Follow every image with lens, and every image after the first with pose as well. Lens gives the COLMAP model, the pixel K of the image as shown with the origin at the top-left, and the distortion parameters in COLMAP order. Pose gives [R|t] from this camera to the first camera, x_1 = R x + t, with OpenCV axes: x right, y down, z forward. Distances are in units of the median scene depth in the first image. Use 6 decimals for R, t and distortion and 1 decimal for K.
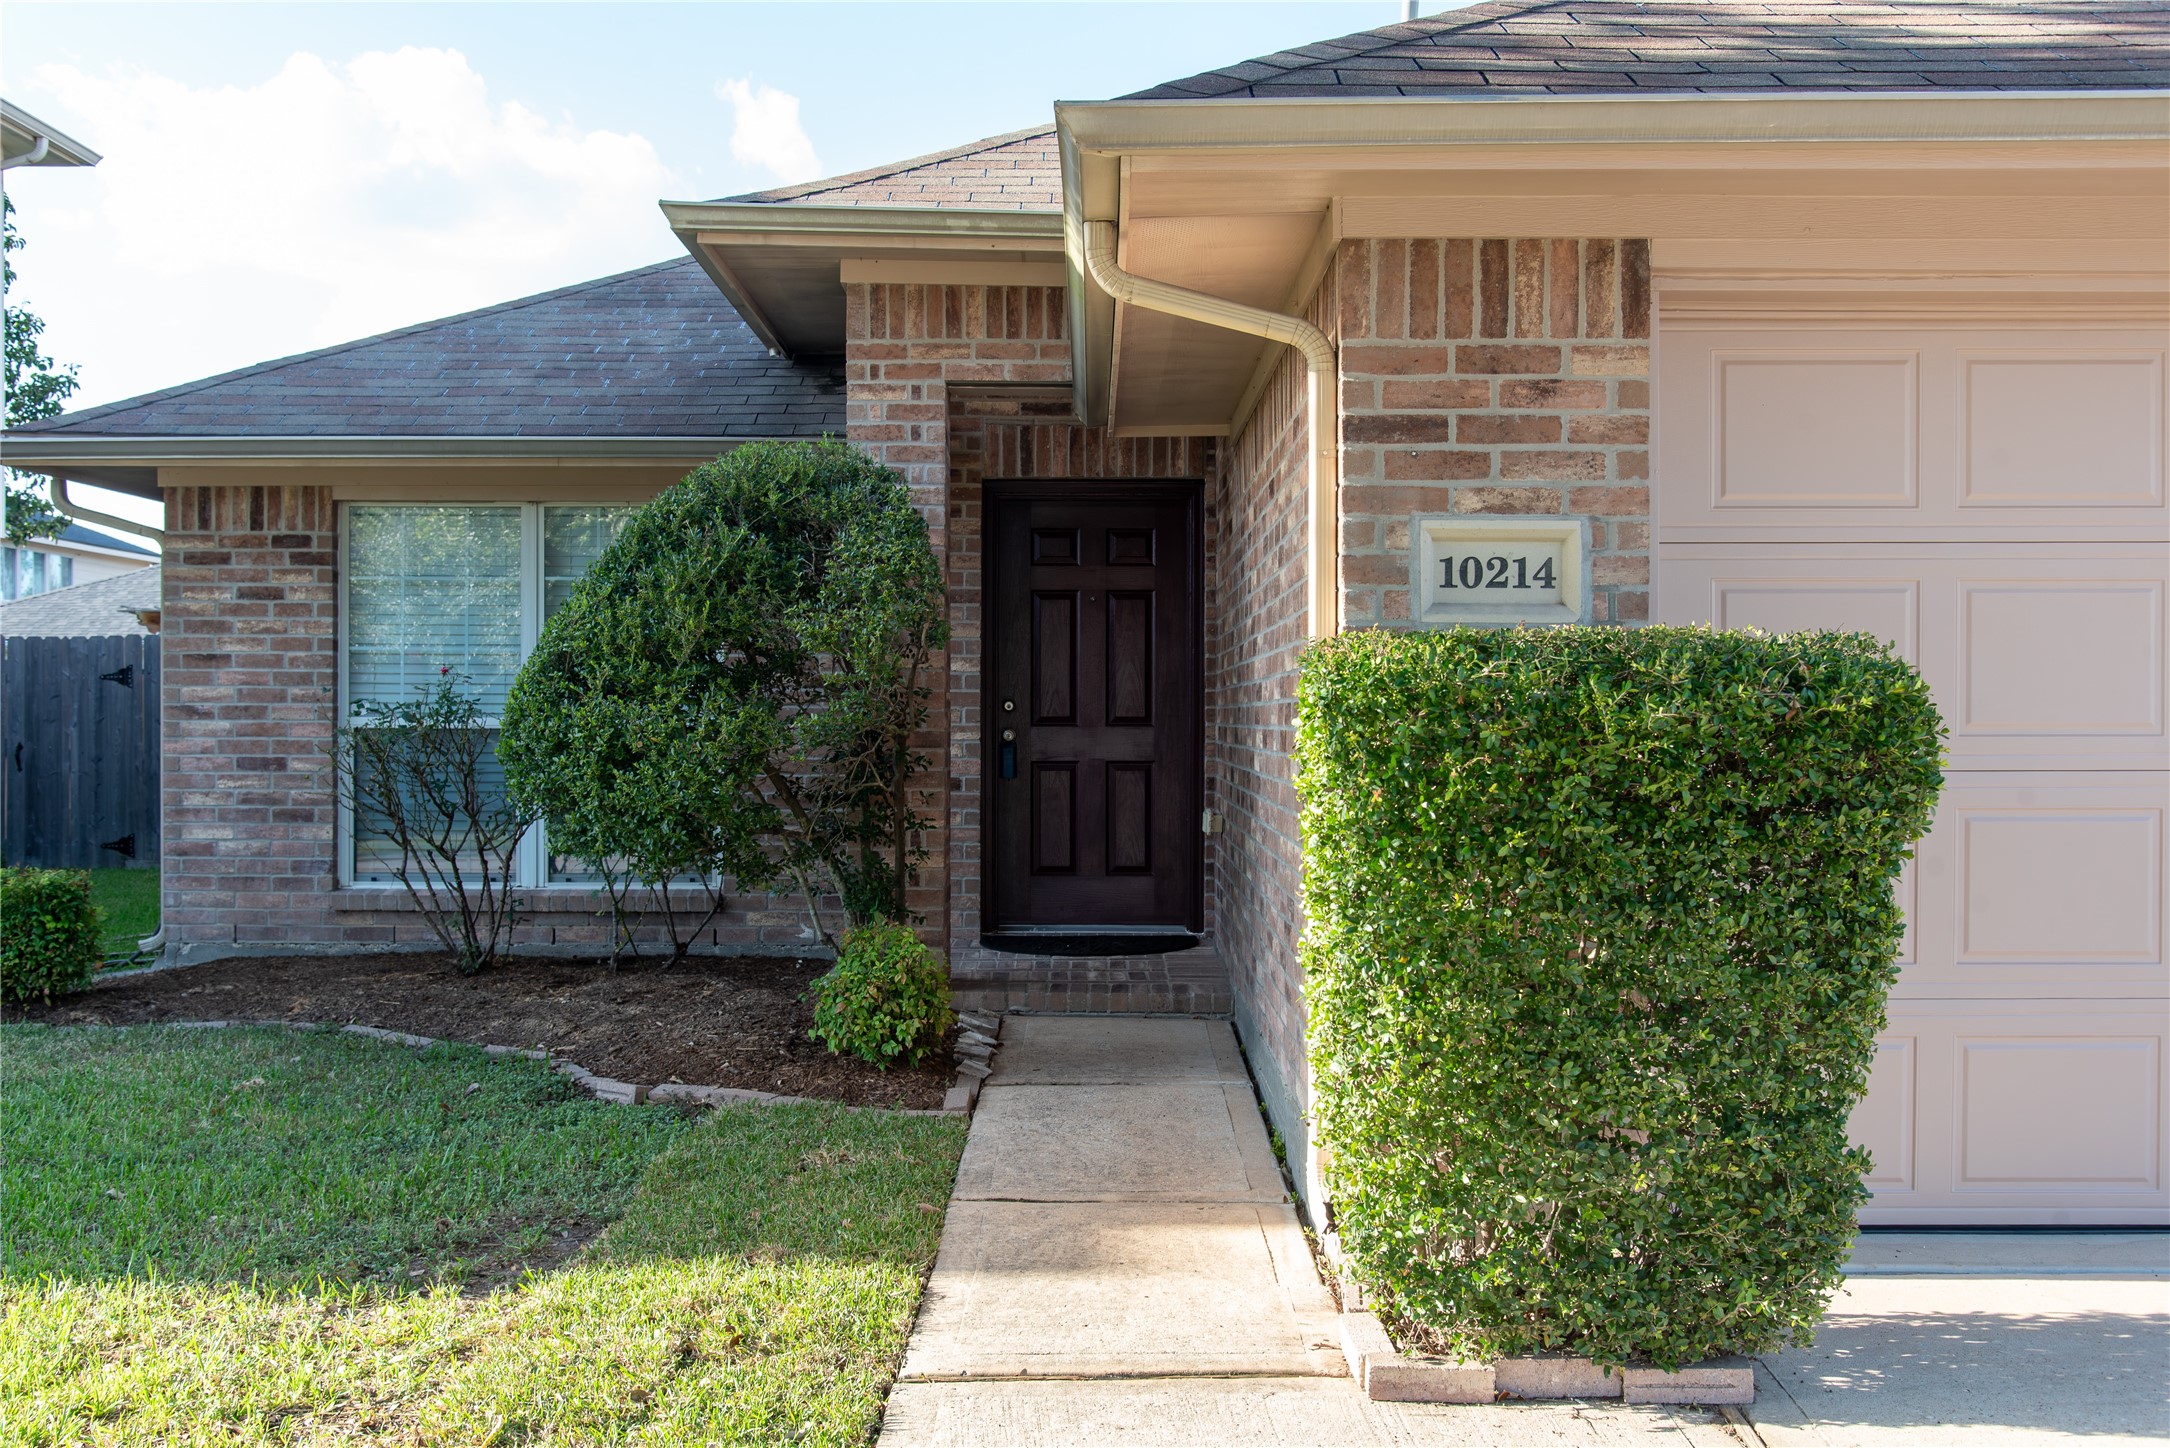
lens RADIAL K [[2520.9, 0, 1085.0], [0, 2520.9, 724.0], [0, 0, 1]] dist [0.005936, 0.003458]
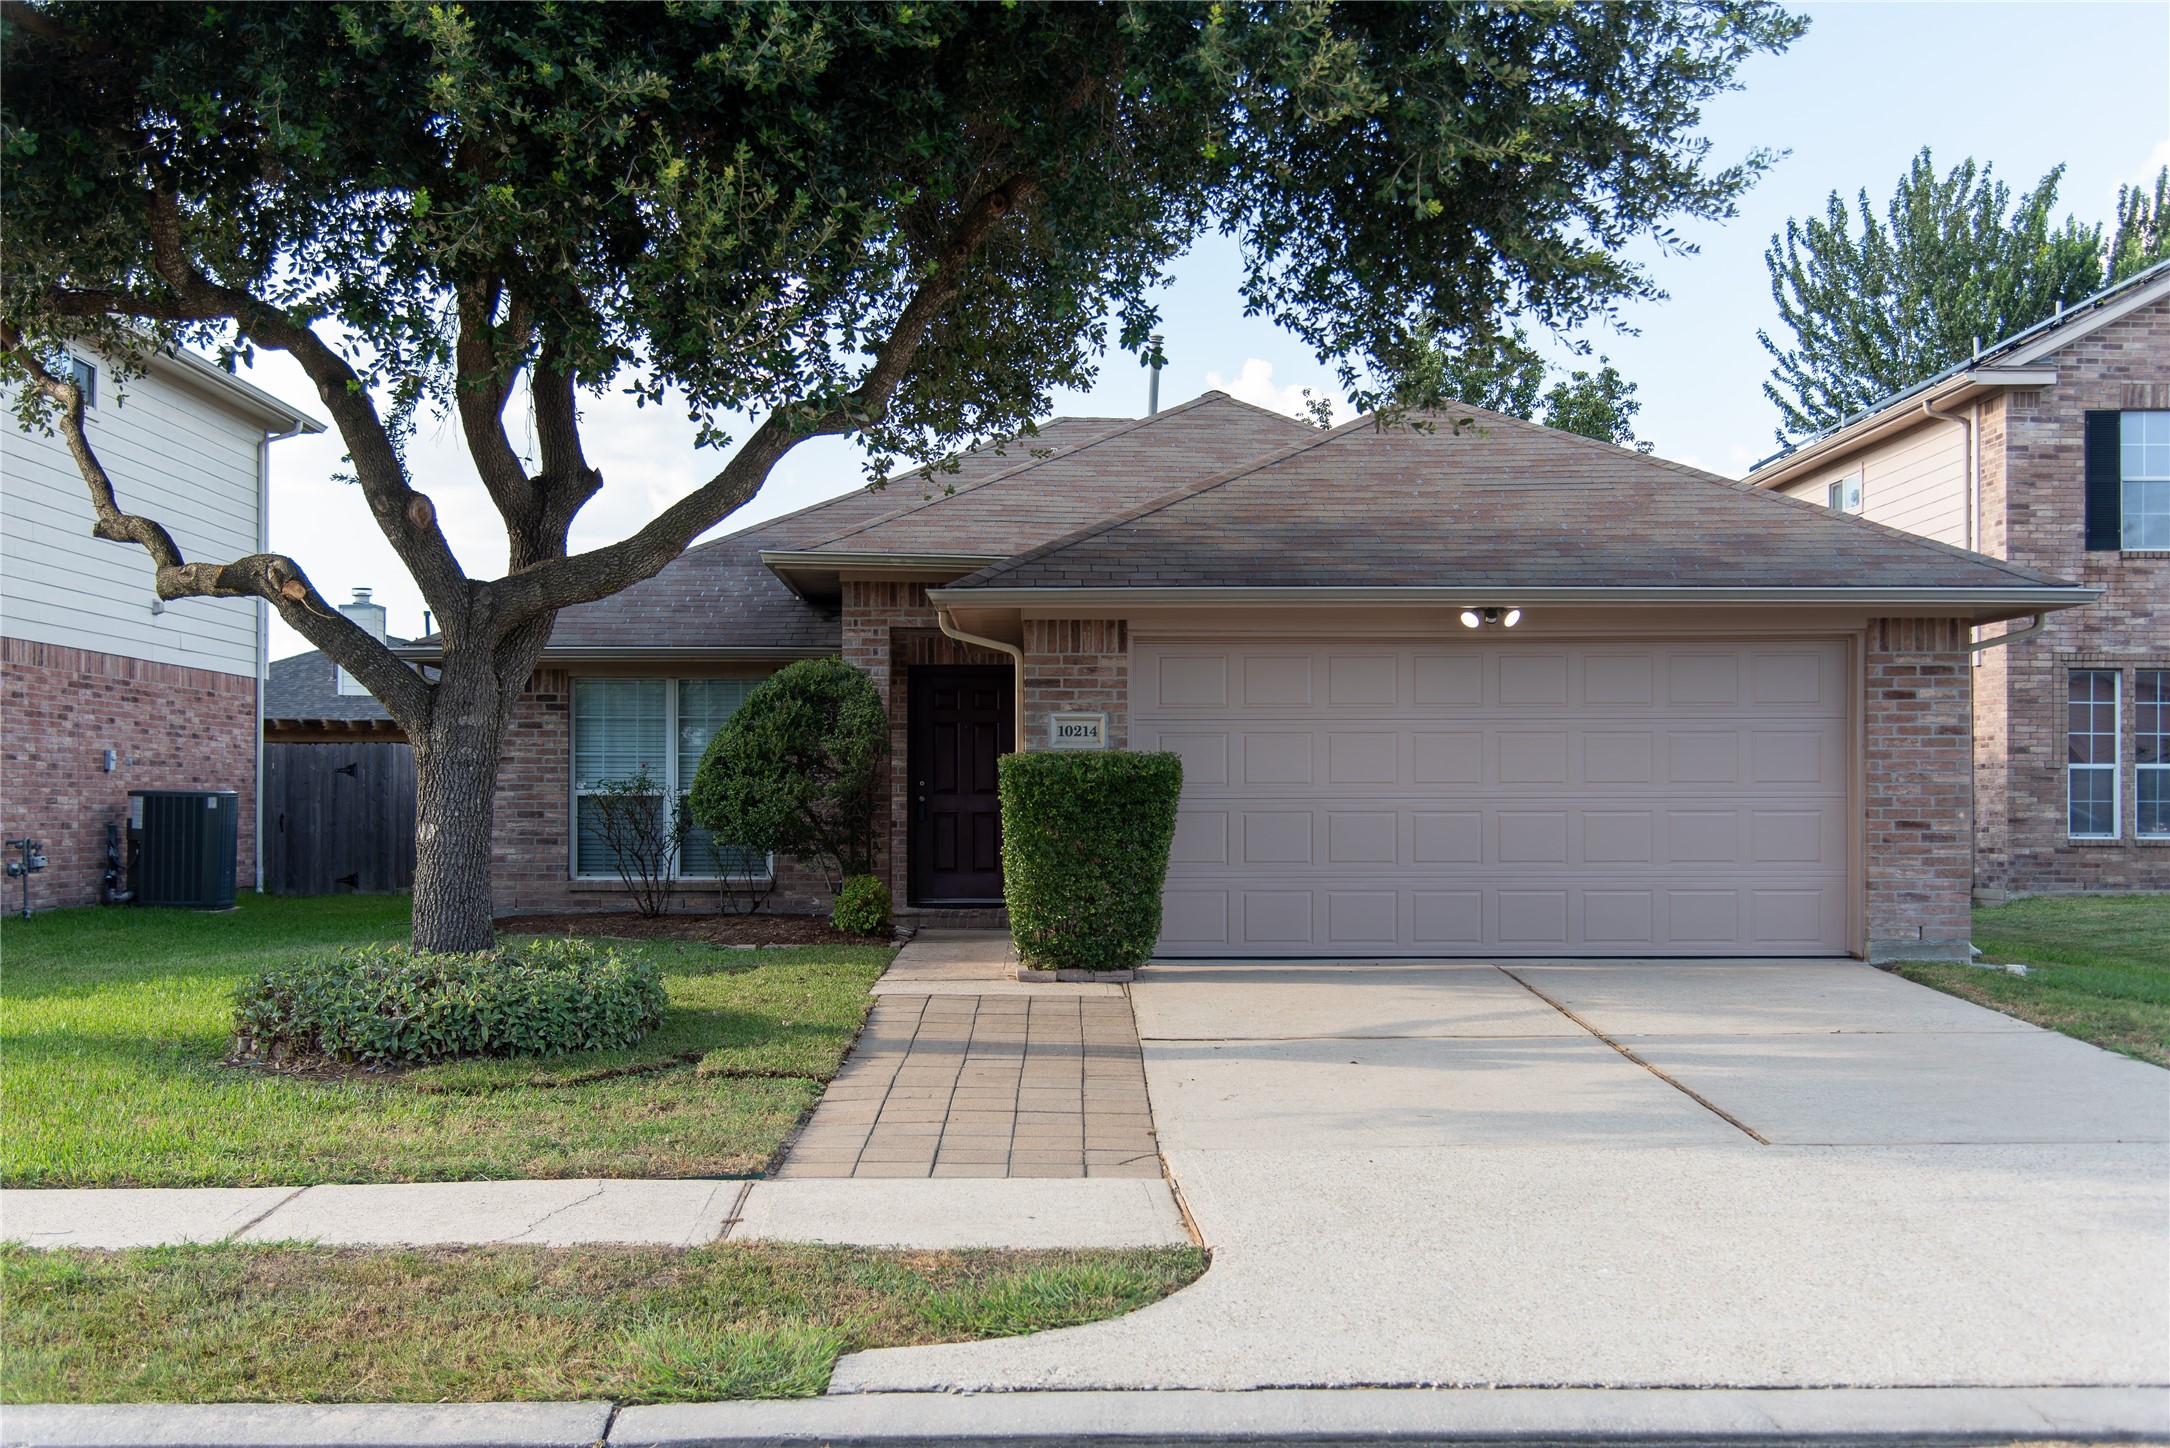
lens RADIAL K [[2520.9, 0, 1085.0], [0, 2520.9, 724.0], [0, 0, 1]] dist [0.005936, 0.003458]
pose [[0.999676, -0.001419, 0.025412, 0.059956], [0.002379, 0.999284, -0.037765, 0.027256], [-0.025341, 0.037813, 0.998963, -1.221644]]
